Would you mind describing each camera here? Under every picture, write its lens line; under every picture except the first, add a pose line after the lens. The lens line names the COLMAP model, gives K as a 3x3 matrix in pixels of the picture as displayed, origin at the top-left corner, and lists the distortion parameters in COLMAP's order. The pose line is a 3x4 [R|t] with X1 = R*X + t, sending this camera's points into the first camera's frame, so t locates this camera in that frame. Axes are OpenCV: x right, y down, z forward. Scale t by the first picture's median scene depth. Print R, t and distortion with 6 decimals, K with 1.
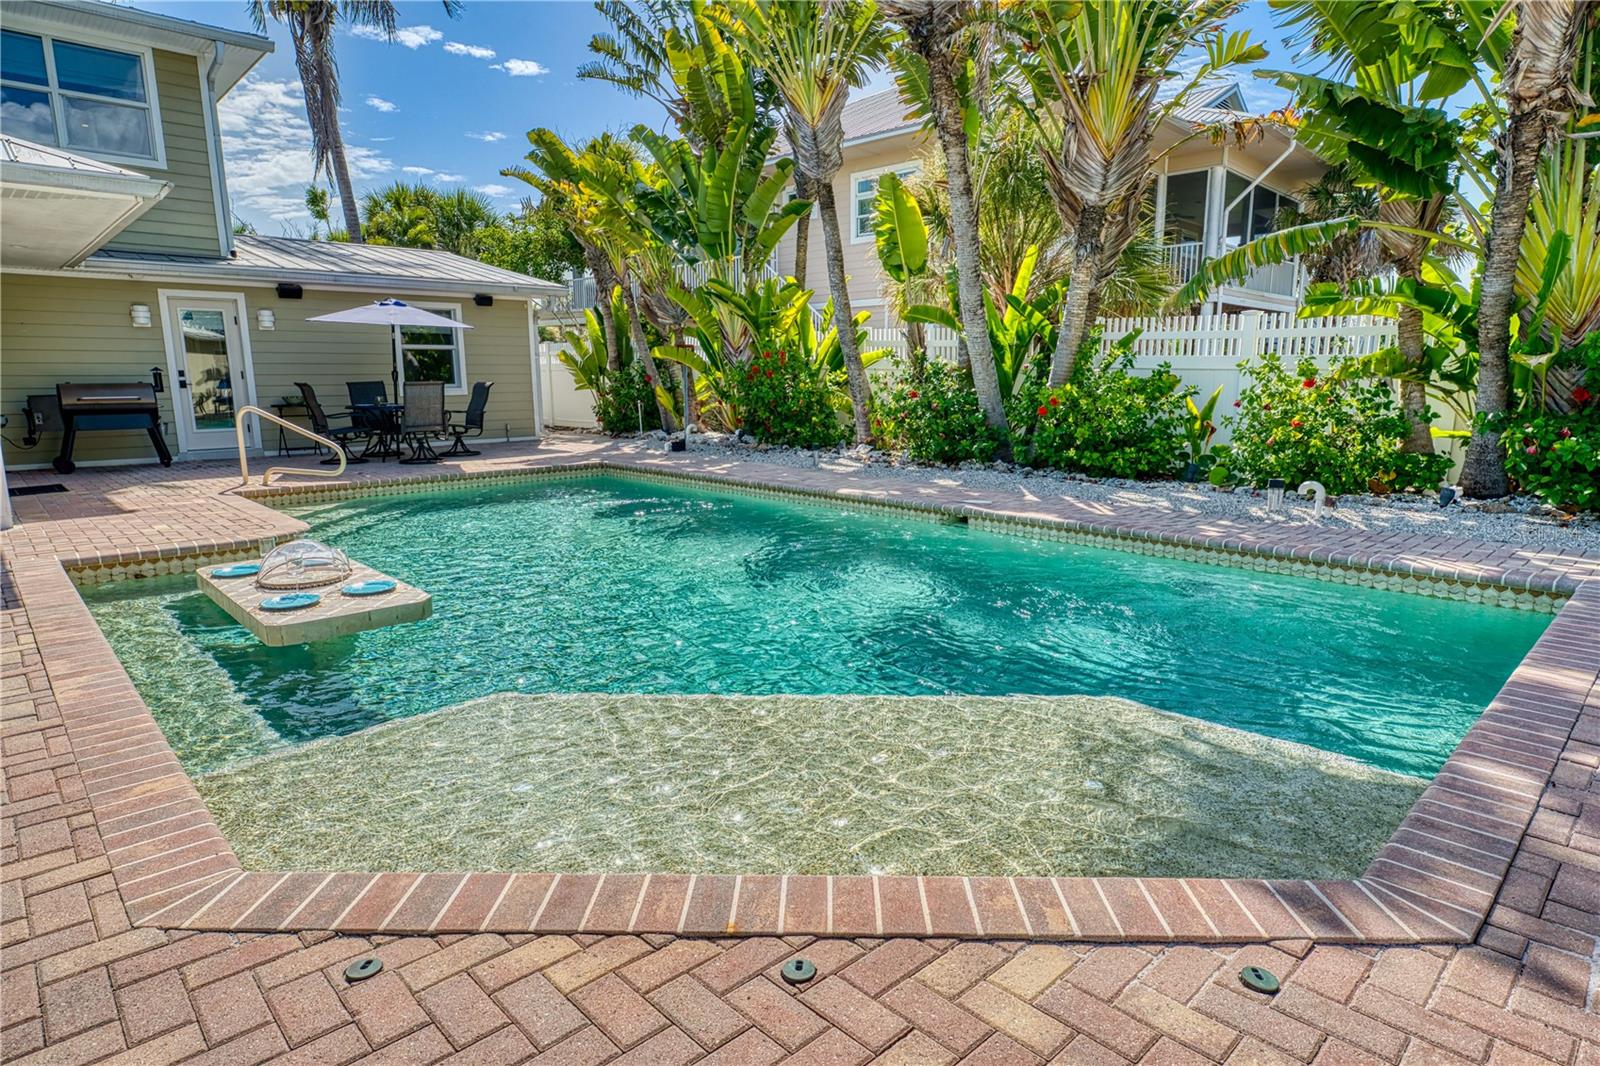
lens RADIAL K [[890.6, 0, 800.0], [0, 890.6, 533.0], [0, 0, 1]] dist [0.000558, -0.000697]
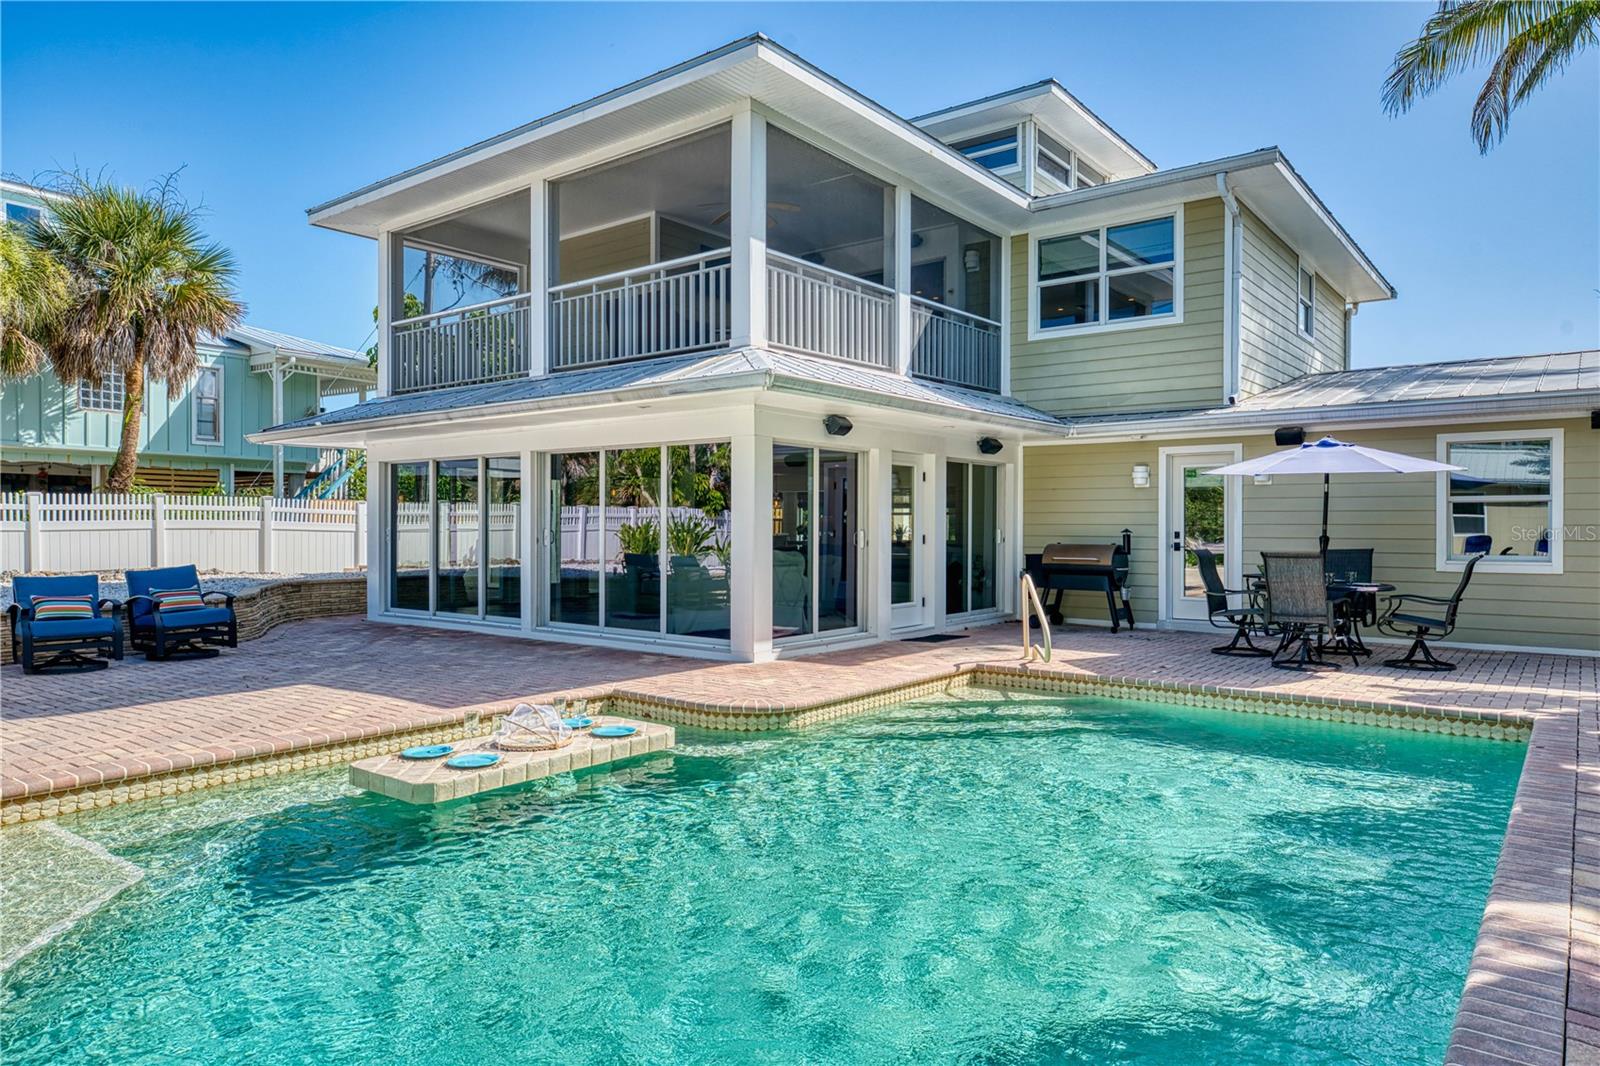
lens RADIAL K [[1003.0, 0, 803.1], [0, 1003.0, 539.0], [0, 0, 1]] dist [-0.000885, -0.003923]
pose [[0.146149, 0.018832, -0.989083, 0.369083], [-0.176771, 0.984224, -0.007380, -0.131900], [0.973341, 0.175920, 0.147172, 0.628459]]
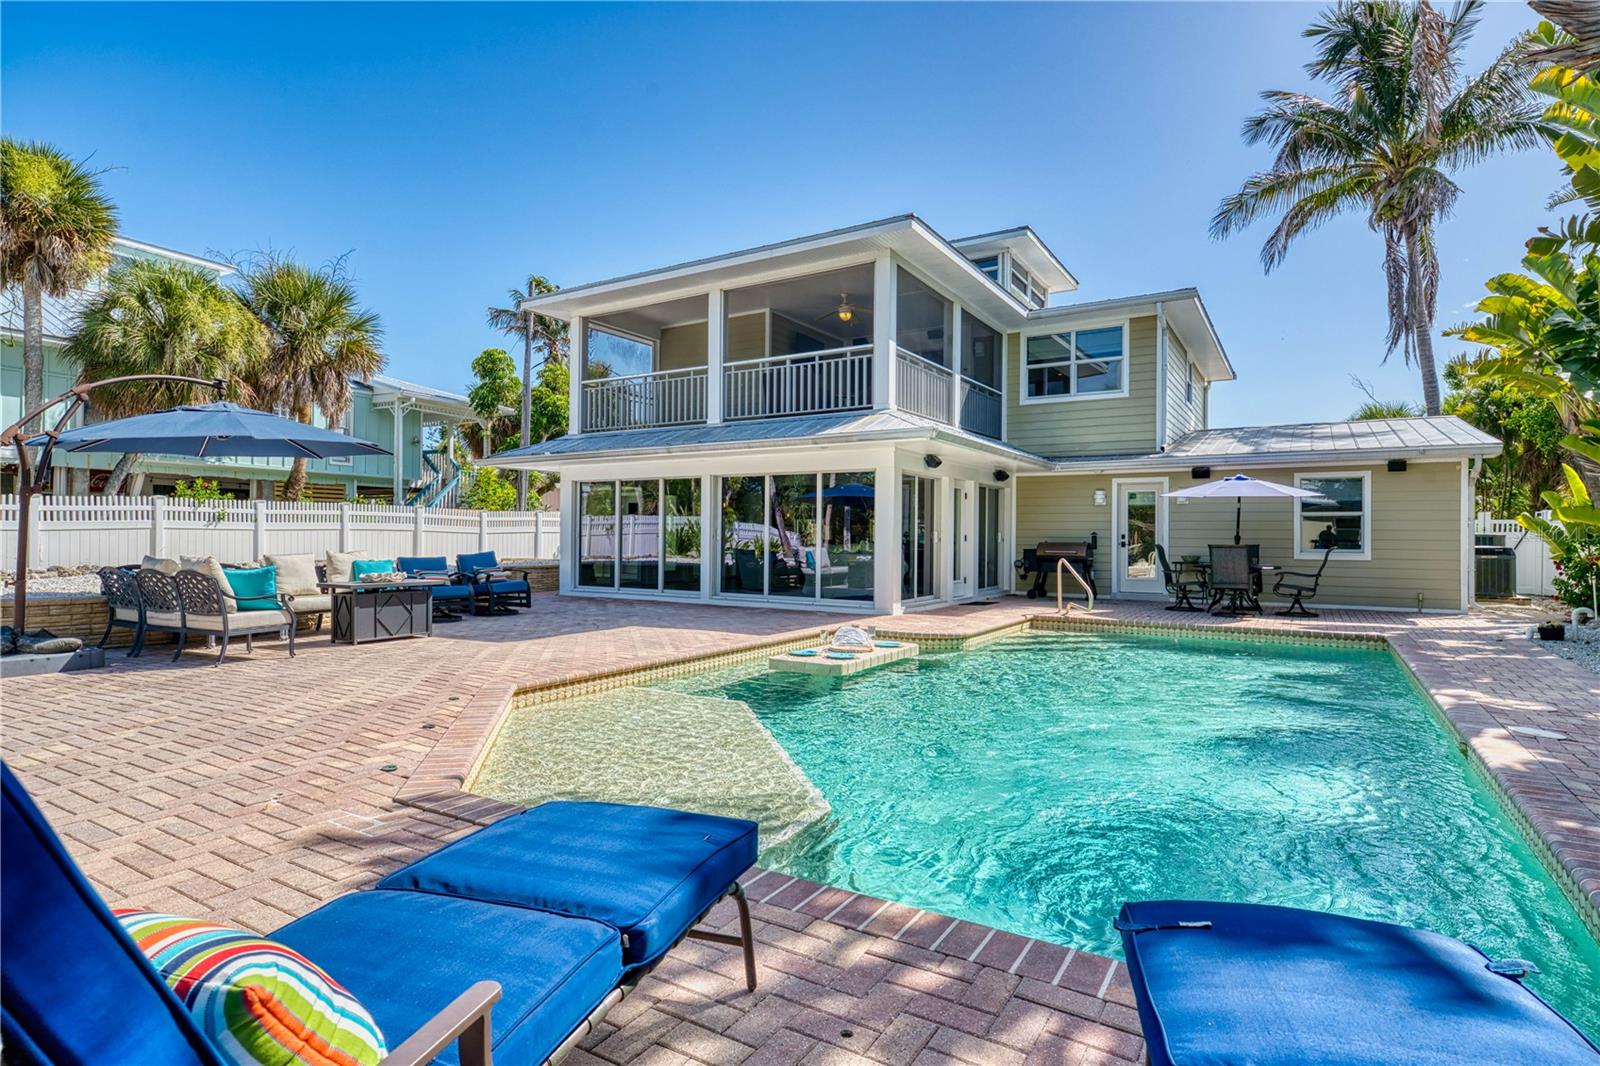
lens RADIAL K [[824.2, 0, 801.0], [0, 824.2, 535.8], [0, 0, 1]] dist [-0.002710, 0.000945]
pose [[0.252638, 0.004776, -0.967549, 0.566726], [-0.179938, 0.982775, -0.042132, -0.047444], [0.950682, 0.184743, 0.249146, 0.266722]]
